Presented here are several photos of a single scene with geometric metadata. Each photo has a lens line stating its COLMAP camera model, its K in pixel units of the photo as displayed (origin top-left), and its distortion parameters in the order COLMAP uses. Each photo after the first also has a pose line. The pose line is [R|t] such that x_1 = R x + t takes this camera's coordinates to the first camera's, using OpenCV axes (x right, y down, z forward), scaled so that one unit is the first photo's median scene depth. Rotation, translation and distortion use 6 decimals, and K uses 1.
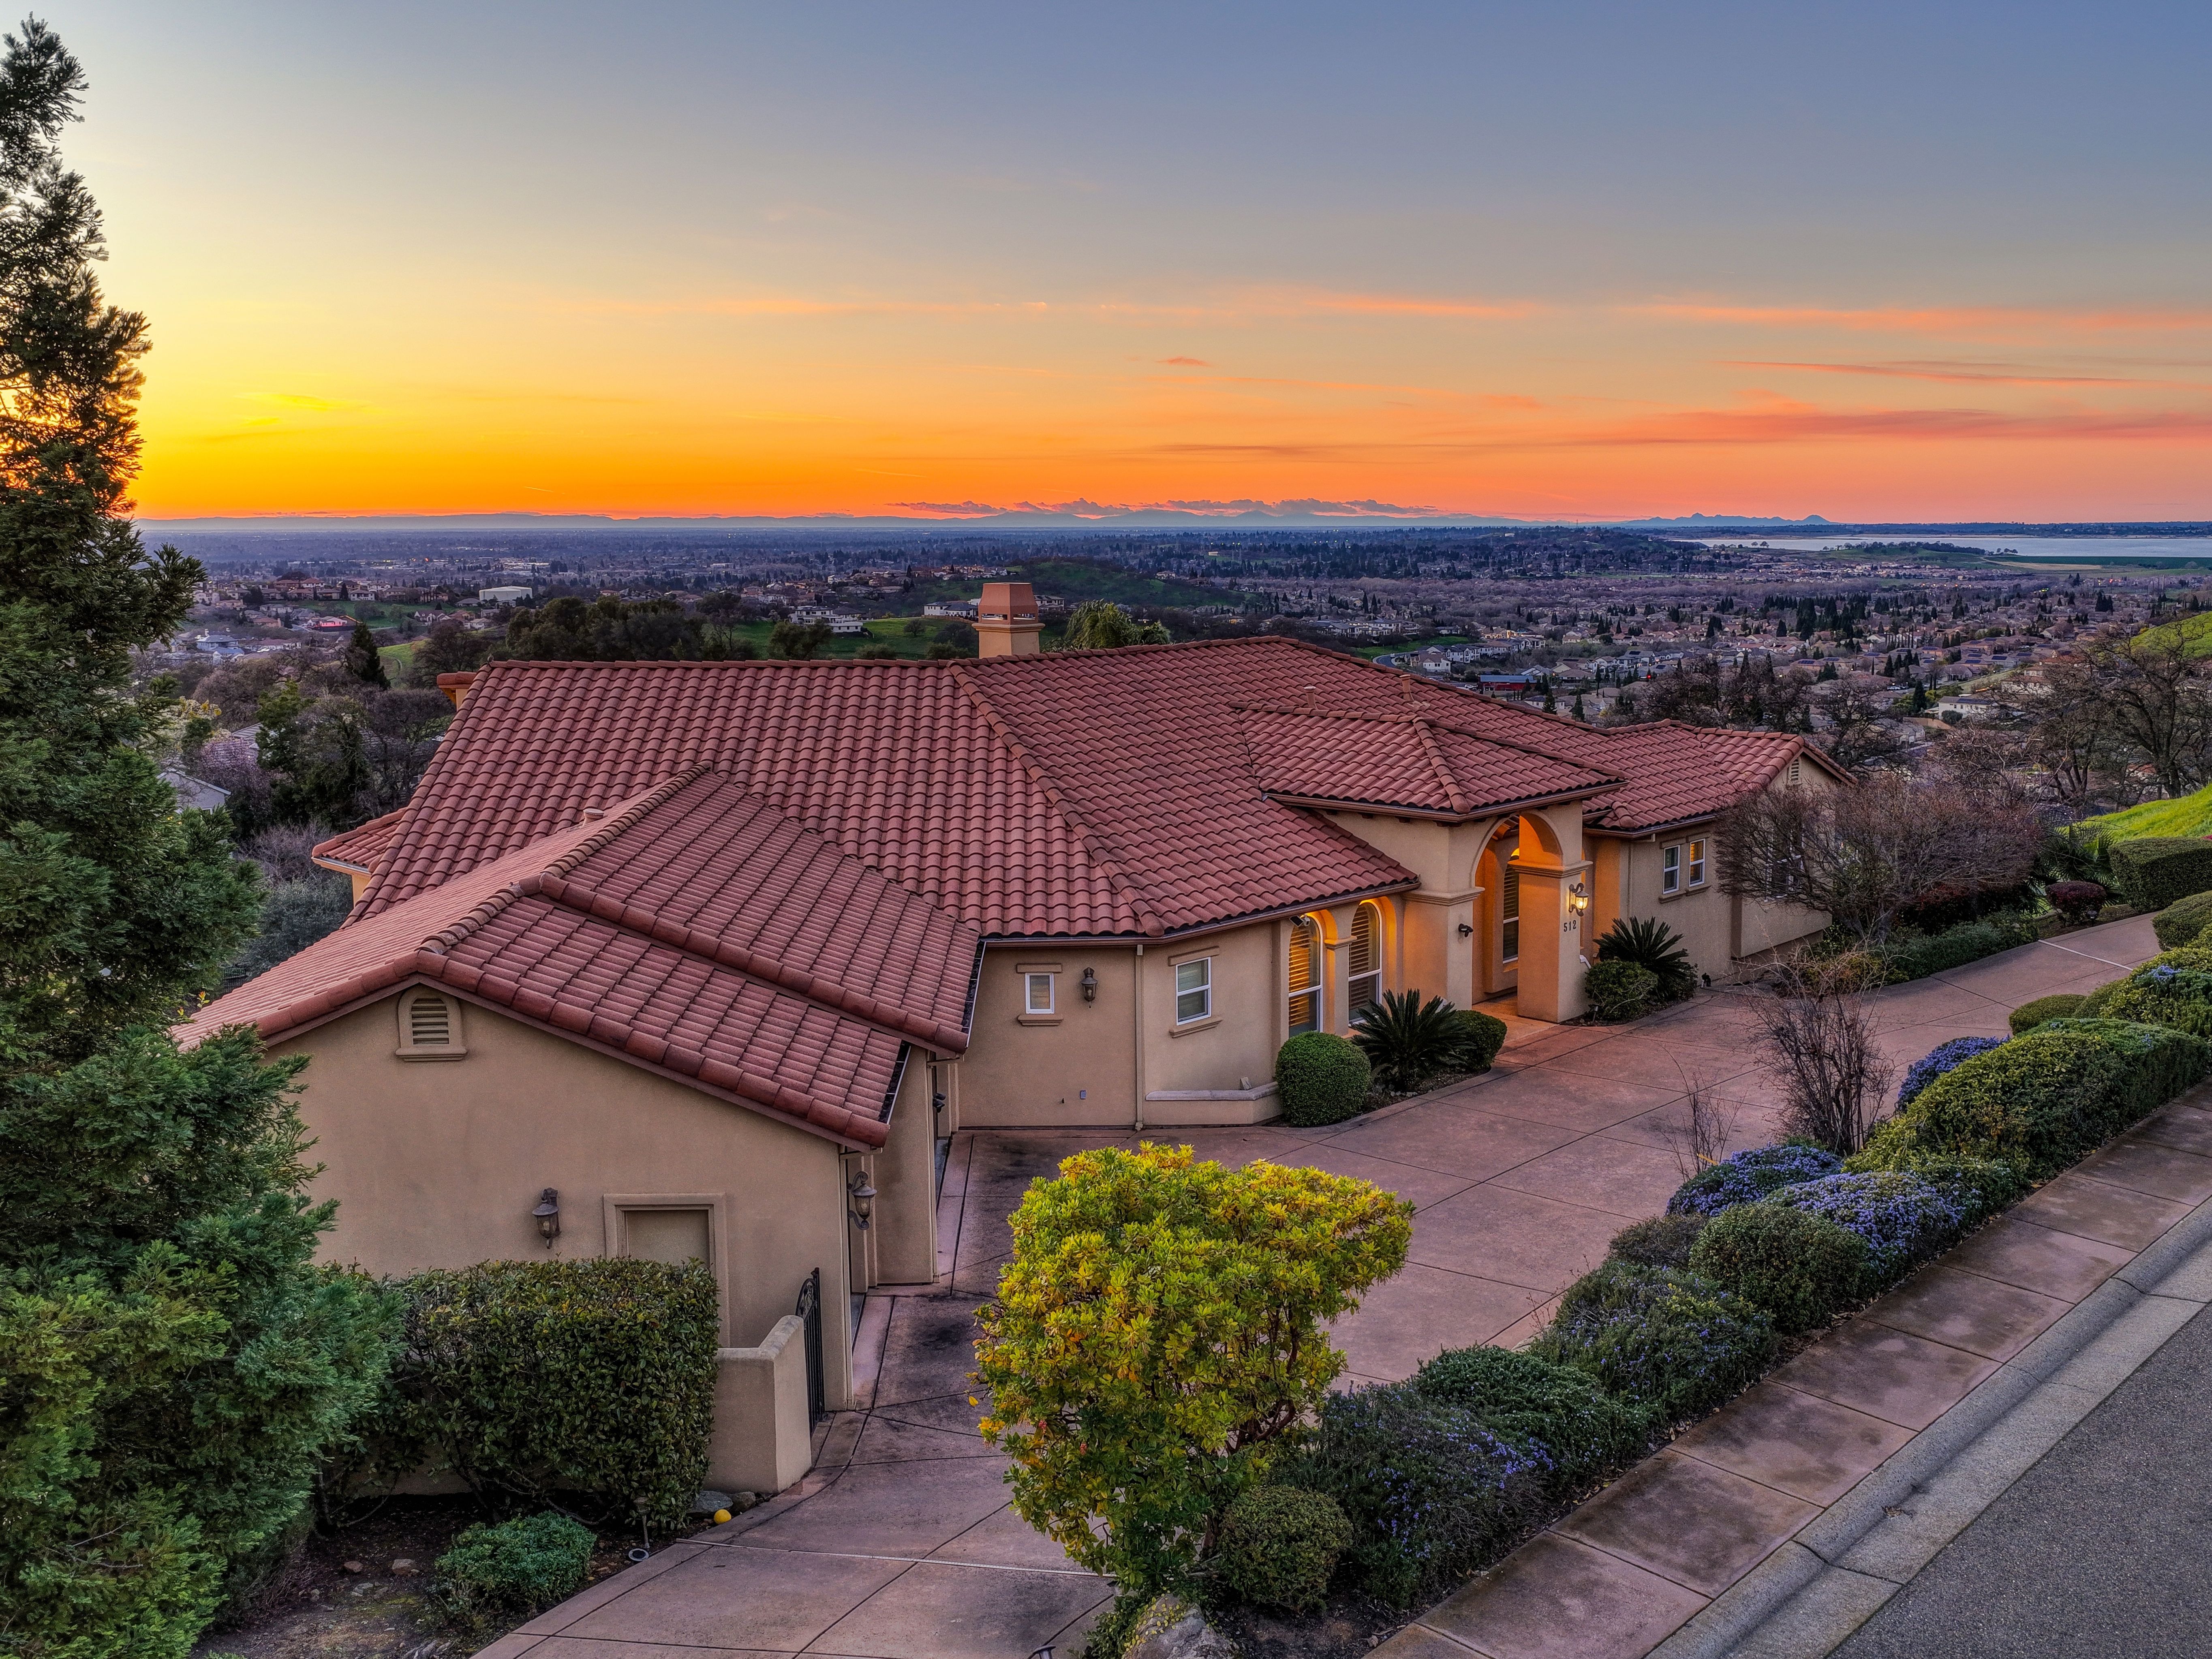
lens RADIAL K [[2091.4, 0, 1110.6], [0, 2091.4, 920.7], [0, 0, 1]] dist [0.008523, 0.000000]
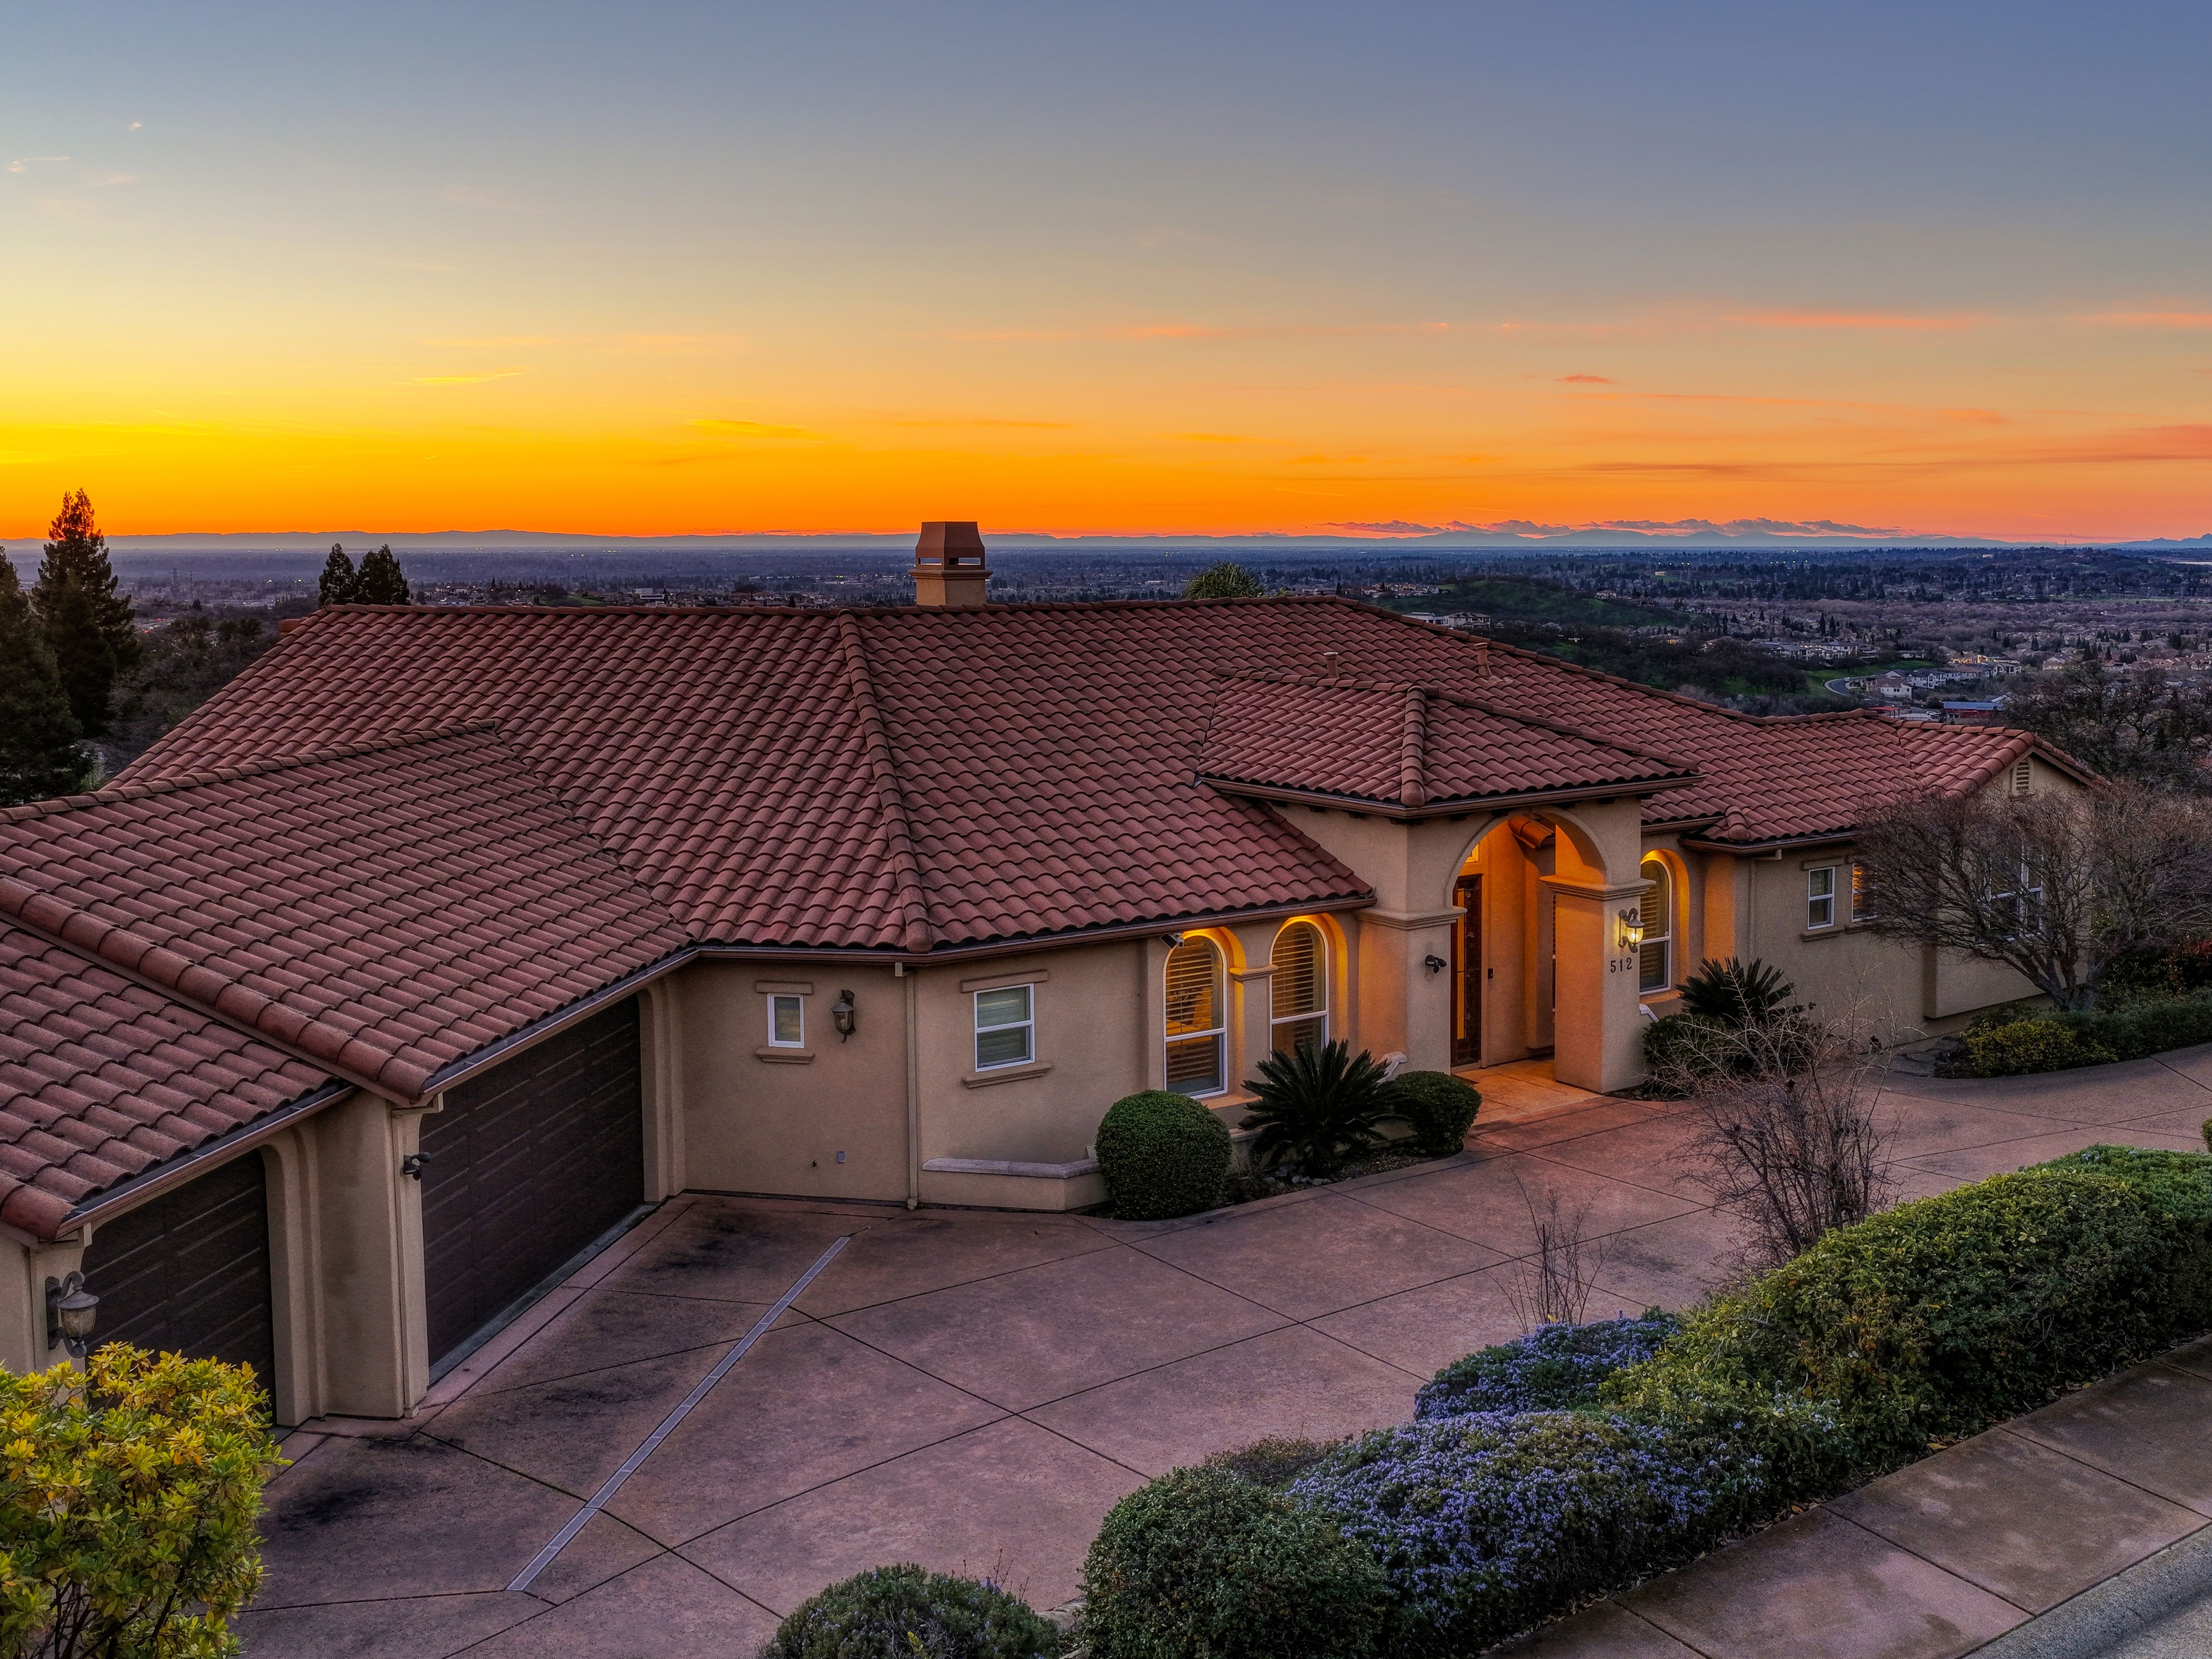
lens RADIAL K [[2091.3, 0, 1095.4], [0, 2091.3, 794.7], [0, 0, 1]] dist [0.008523, 0.000000]
pose [[0.976799, 0.026204, -0.212548, 0.171172], [-0.040689, 0.997116, -0.064065, -0.002495], [0.210256, 0.071227, 0.975048, 0.195149]]
